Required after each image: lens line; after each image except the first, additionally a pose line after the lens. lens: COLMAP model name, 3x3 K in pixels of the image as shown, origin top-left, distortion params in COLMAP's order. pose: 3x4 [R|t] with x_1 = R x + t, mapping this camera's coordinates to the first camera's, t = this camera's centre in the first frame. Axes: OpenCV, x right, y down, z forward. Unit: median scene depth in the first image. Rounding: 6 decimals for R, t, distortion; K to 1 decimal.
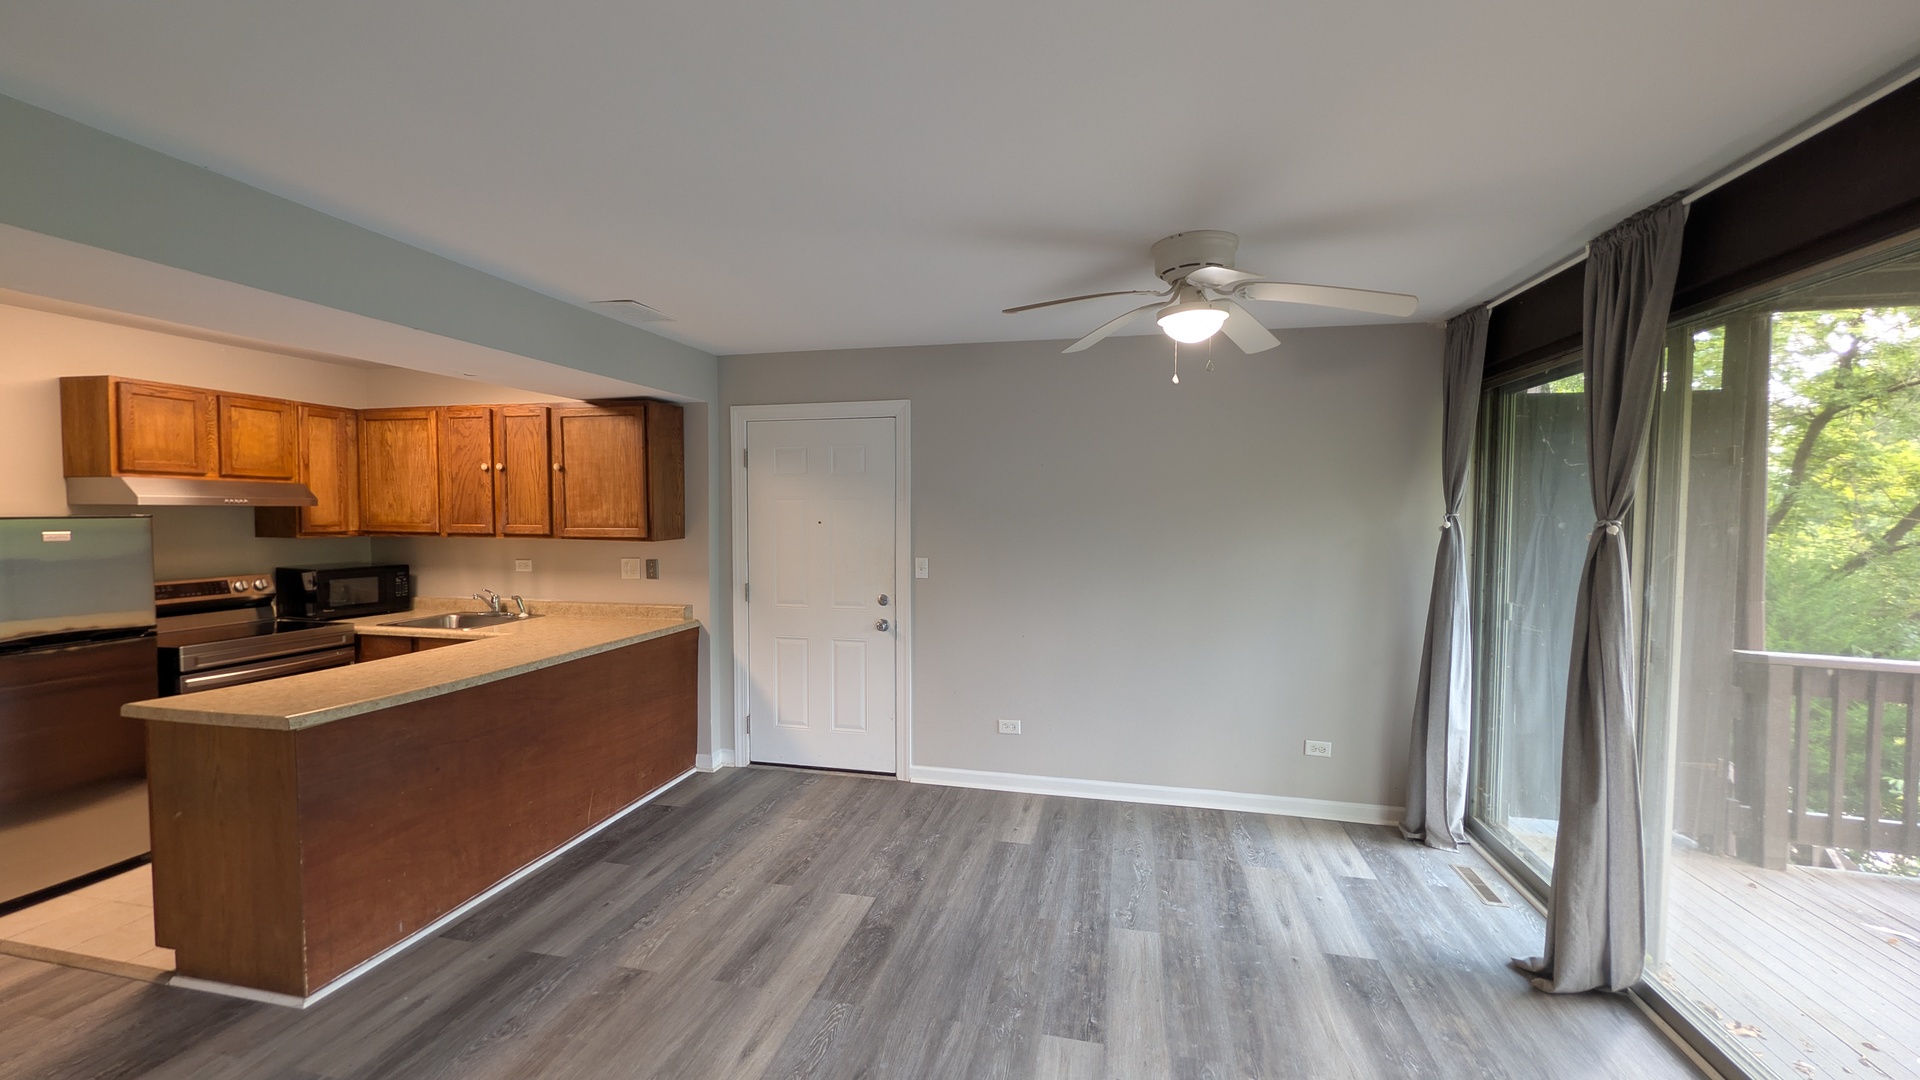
lens RADIAL K [[735.1, 0, 962.4], [0, 735.1, 540.4], [0, 0, 1]] dist [0.000124, 0.000265]
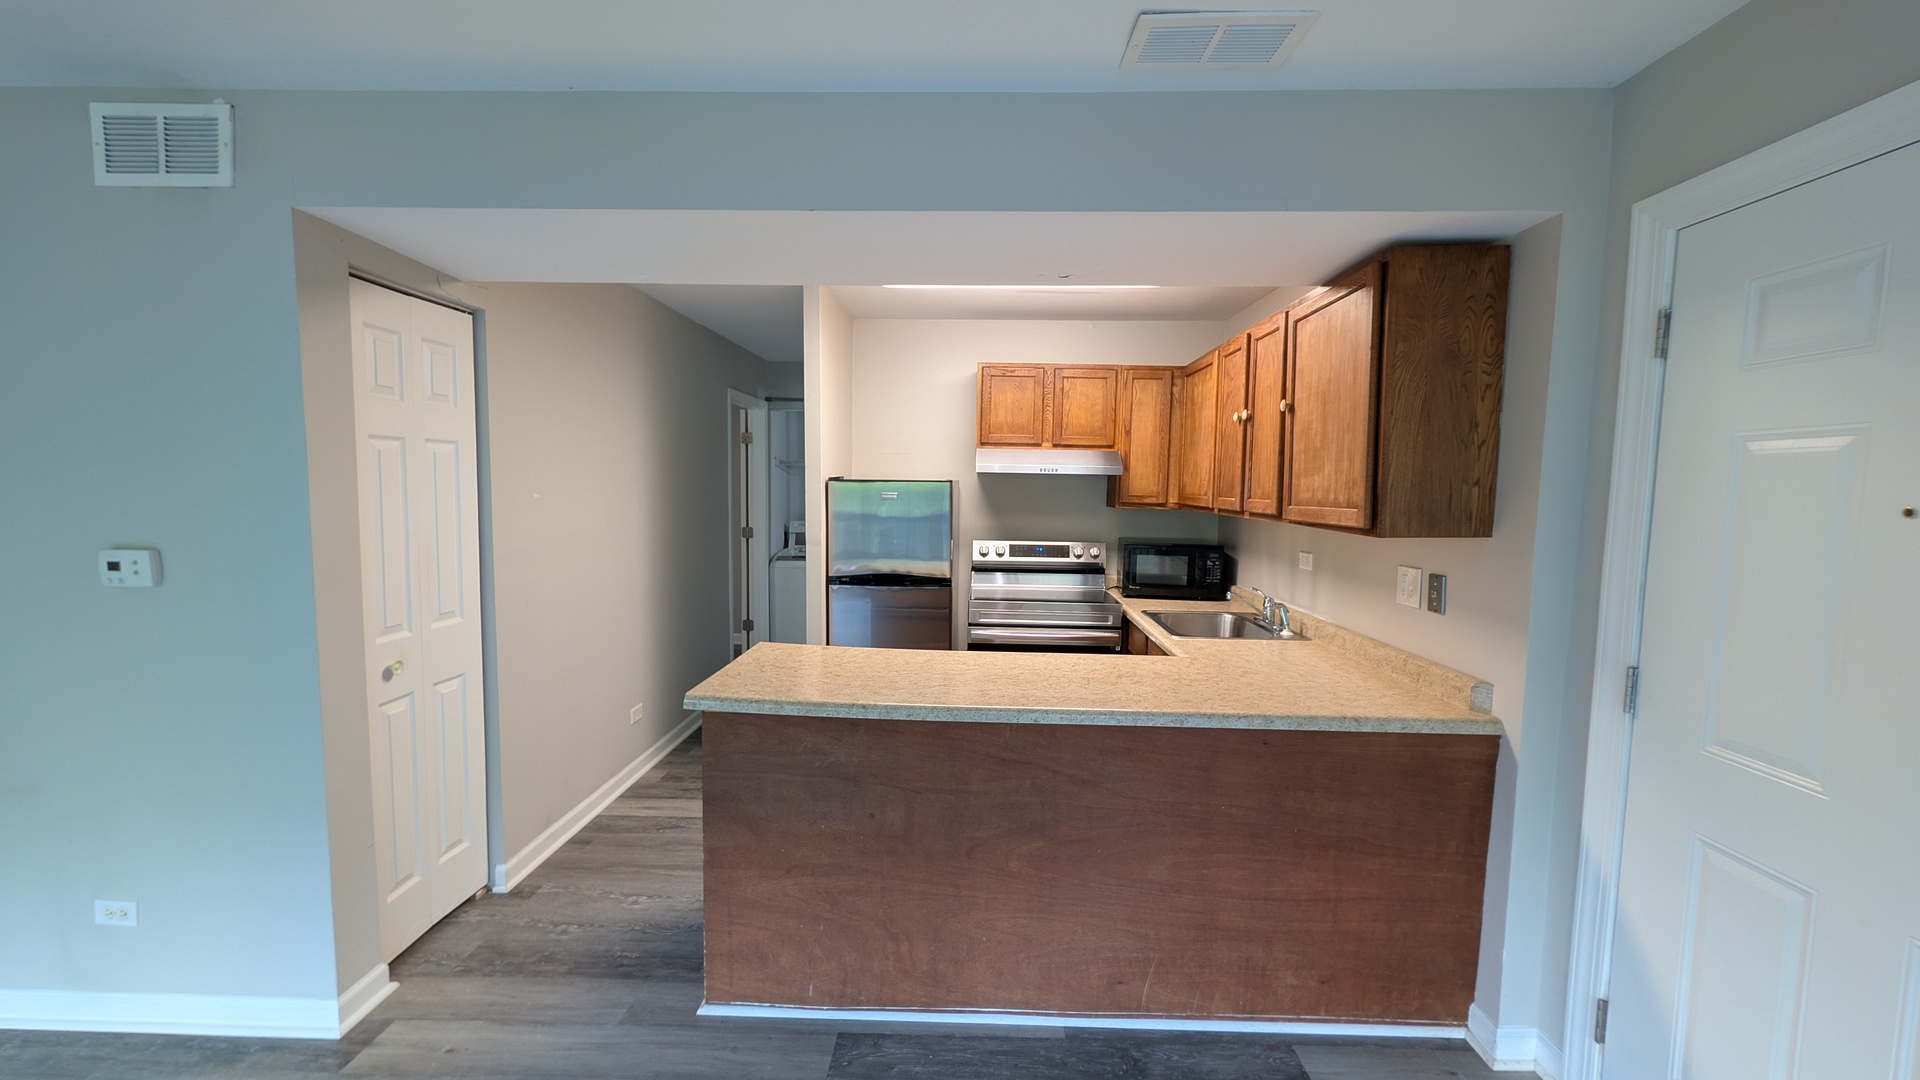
lens RADIAL K [[735.1, 0, 963.0], [0, 735.1, 542.2], [0, 0, 1]] dist [0.000124, 0.000265]
pose [[0.197148, 0.077258, -0.977325, 0.006296], [-0.054389, 0.996217, 0.067780, -0.012696], [0.978864, 0.039793, 0.200604, 0.591894]]
